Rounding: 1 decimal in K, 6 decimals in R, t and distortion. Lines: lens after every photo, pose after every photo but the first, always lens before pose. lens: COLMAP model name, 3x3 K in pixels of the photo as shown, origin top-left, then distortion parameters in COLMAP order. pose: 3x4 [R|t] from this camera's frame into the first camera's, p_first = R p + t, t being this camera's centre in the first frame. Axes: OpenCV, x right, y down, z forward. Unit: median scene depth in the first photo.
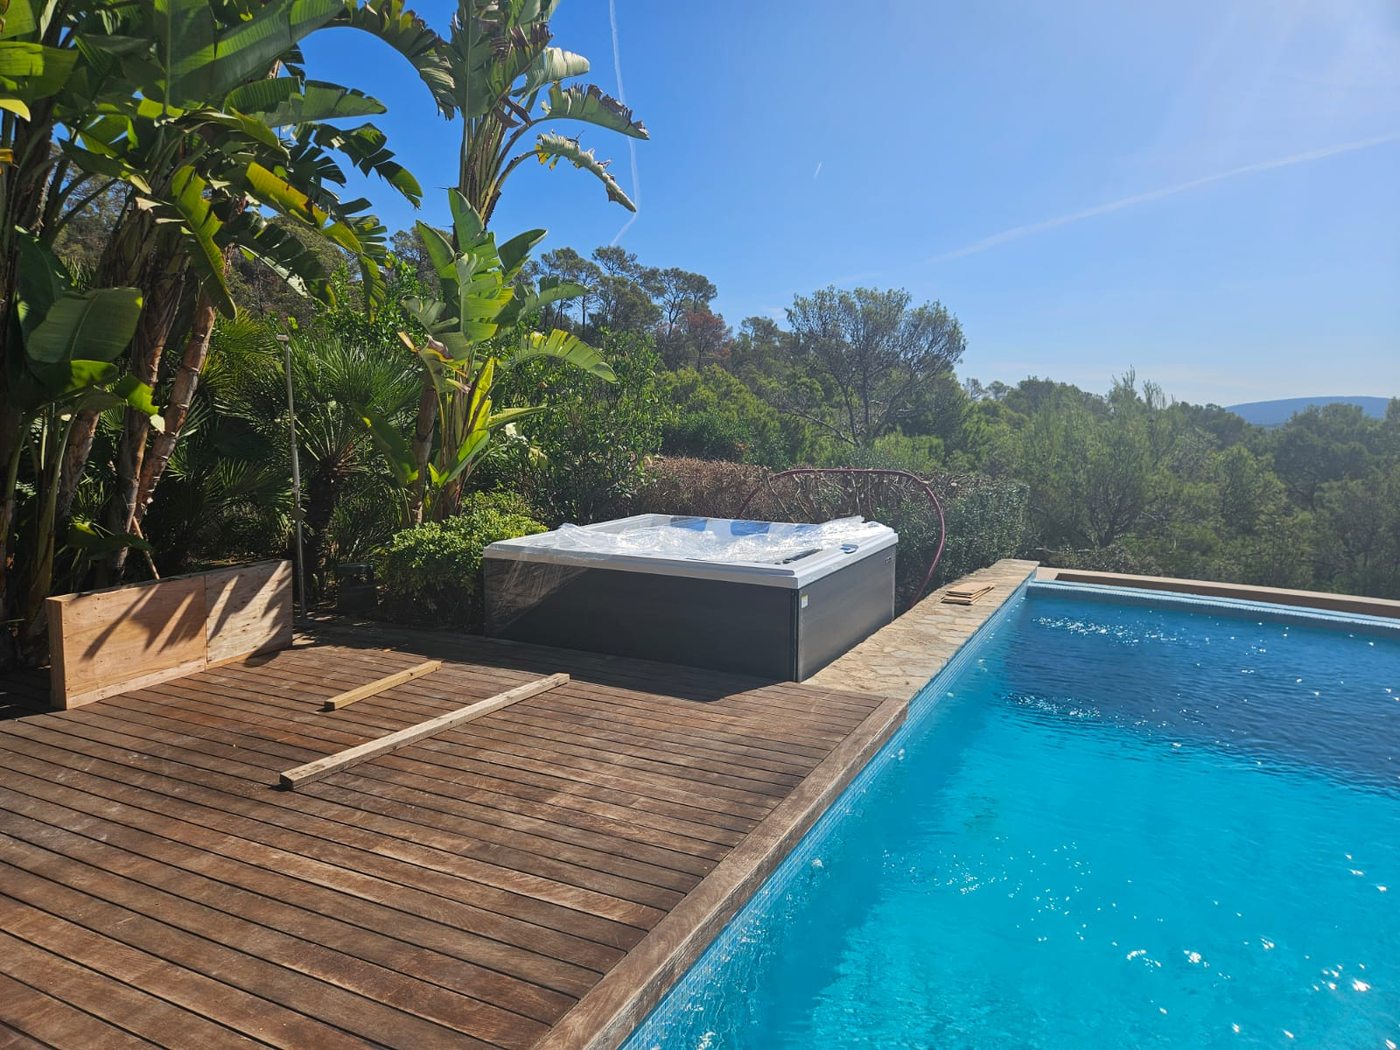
lens RADIAL K [[939.3, 0, 703.2], [0, 939.3, 522.6], [0, 0, 1]] dist [0.089362, -0.075259]
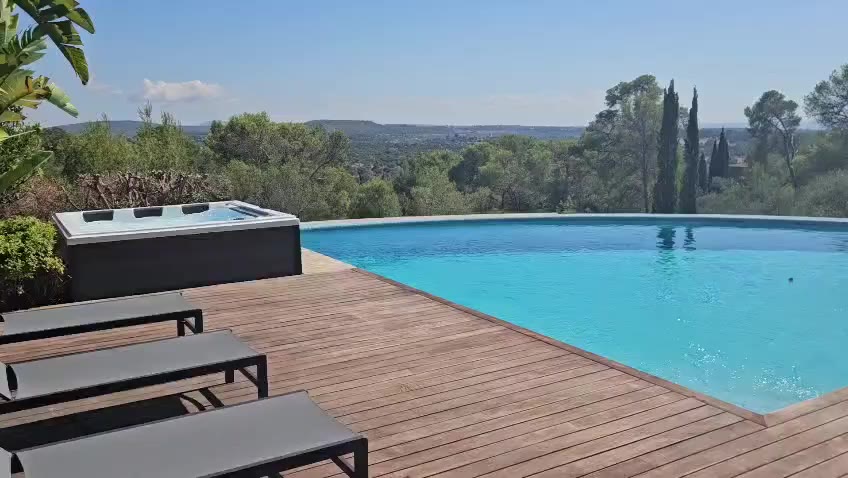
lens RADIAL K [[731.9, 0, 424.0], [0, 731.9, 239.0], [0, 0, 1]] dist [0.000140, 0.005352]
pose [[0.531544, -0.142134, 0.835021, -1.420591], [0.118334, 0.988614, 0.092951, -0.010497], [-0.838724, 0.049404, 0.542311, -0.005248]]
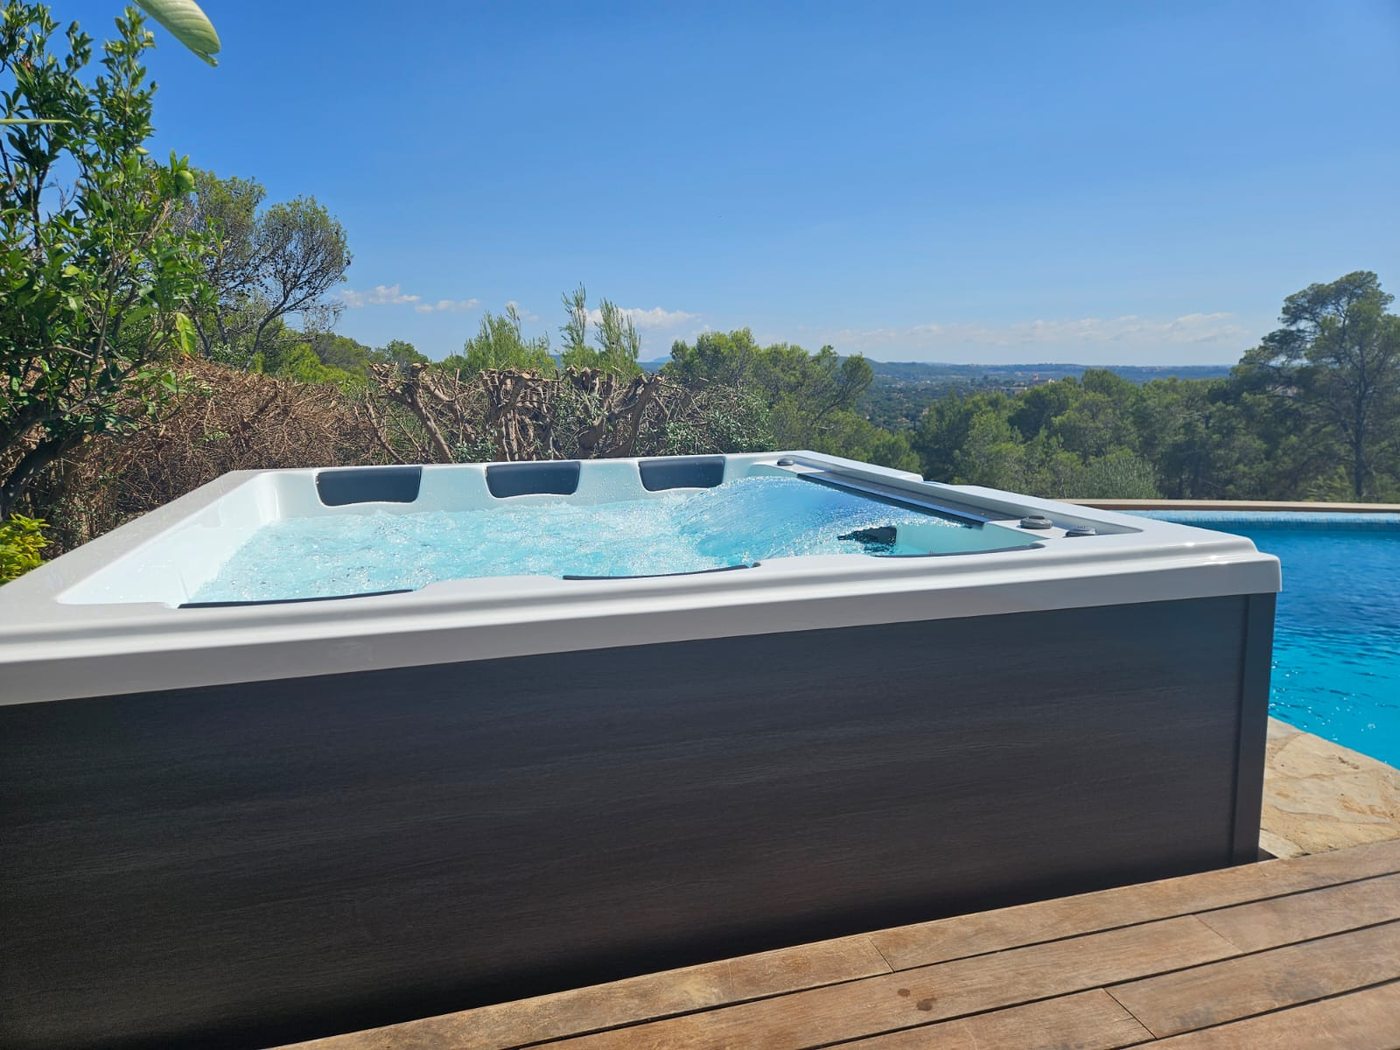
lens RADIAL K [[939.3, 0, 703.2], [0, 939.3, 522.6], [0, 0, 1]] dist [0.089362, -0.075259]
pose [[0.718242, -0.120673, 0.685249, -0.378767], [0.089017, 0.992689, 0.081511, 0.001357], [-0.690076, 0.002454, 0.723733, 1.295864]]
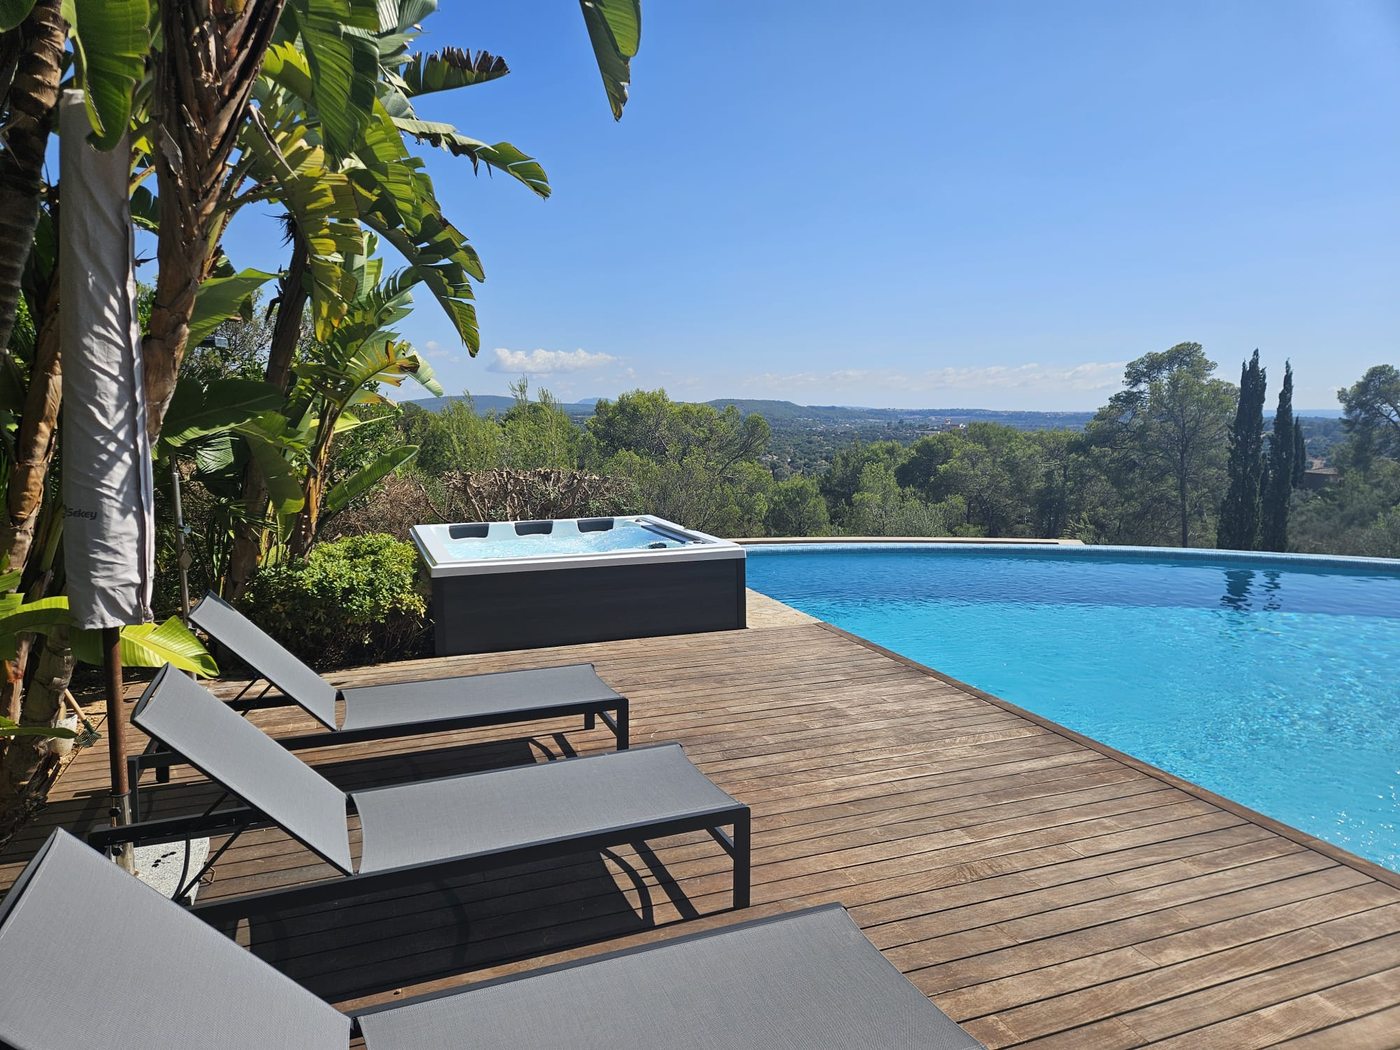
lens RADIAL K [[939.3, 0, 703.2], [0, 939.3, 522.6], [0, 0, 1]] dist [0.089362, -0.075259]
pose [[0.660911, -0.093561, 0.744609, -1.298148], [0.090118, 0.994913, 0.045024, -0.060573], [-0.745034, 0.037346, 0.665981, 0.242957]]
